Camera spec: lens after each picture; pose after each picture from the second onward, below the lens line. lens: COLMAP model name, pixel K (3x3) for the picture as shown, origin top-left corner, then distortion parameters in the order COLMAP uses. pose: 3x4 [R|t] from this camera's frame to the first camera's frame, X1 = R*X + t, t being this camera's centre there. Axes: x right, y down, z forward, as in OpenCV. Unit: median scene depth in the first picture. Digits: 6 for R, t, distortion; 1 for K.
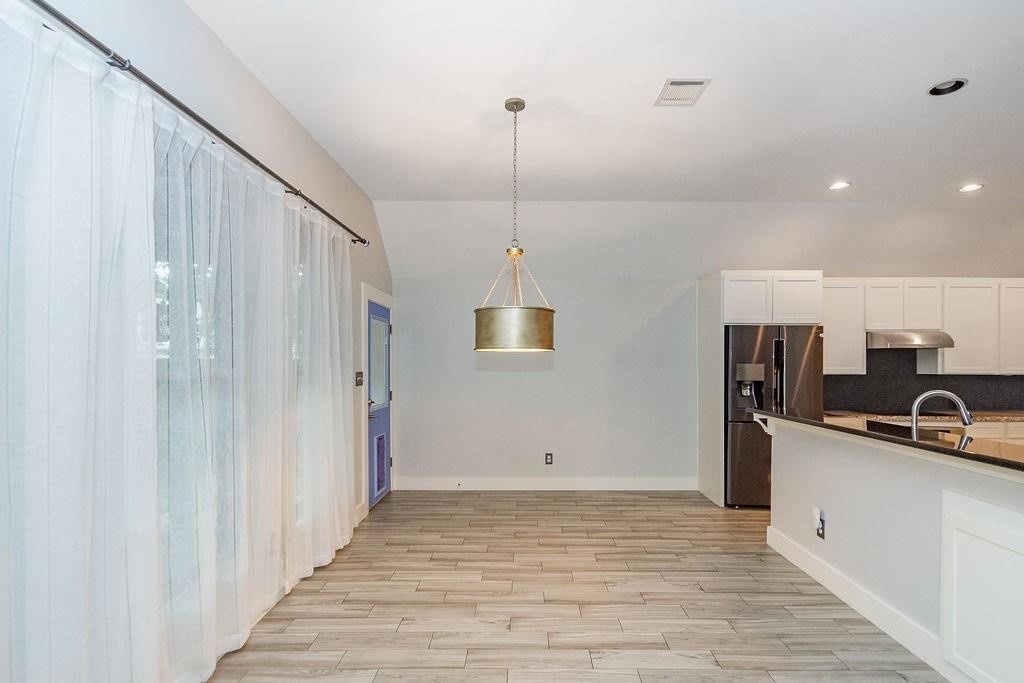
lens RADIAL K [[469.9, 0, 523.0], [0, 469.9, 369.2], [0, 0, 1]] dist [-0.003940, -0.002036]
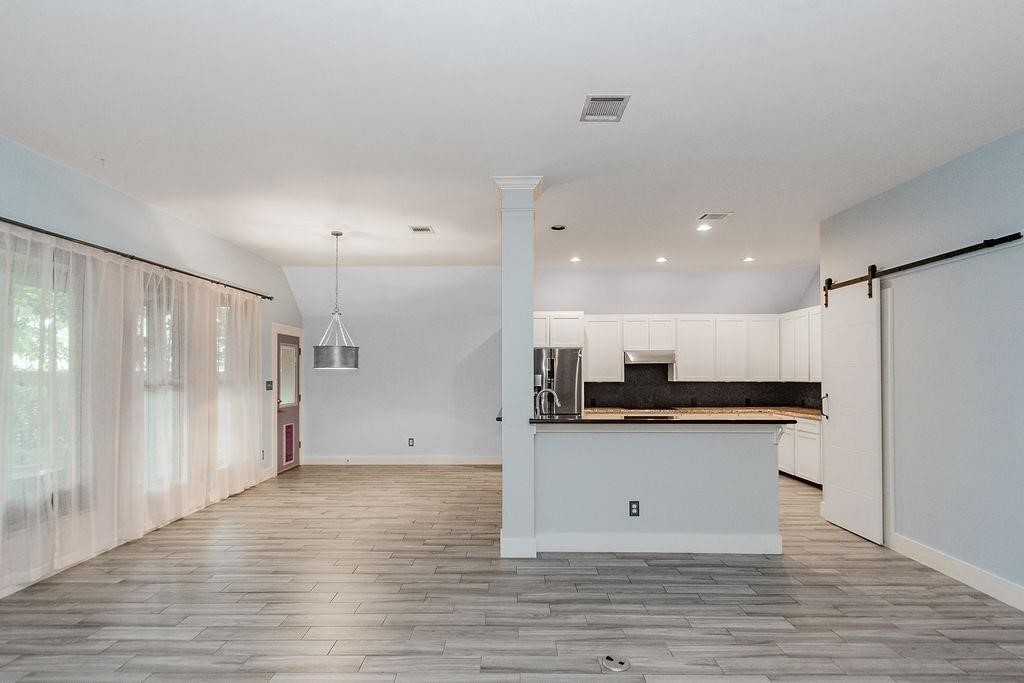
lens RADIAL K [[481.6, 0, 488.7], [0, 481.6, 372.1], [0, 0, 1]] dist [0.005971, -0.000120]
pose [[0.999789, -0.003656, -0.020193, 0.359594], [0.003369, 0.999893, -0.014263, 0.001365], [0.020243, 0.014192, 0.999694, -0.503875]]
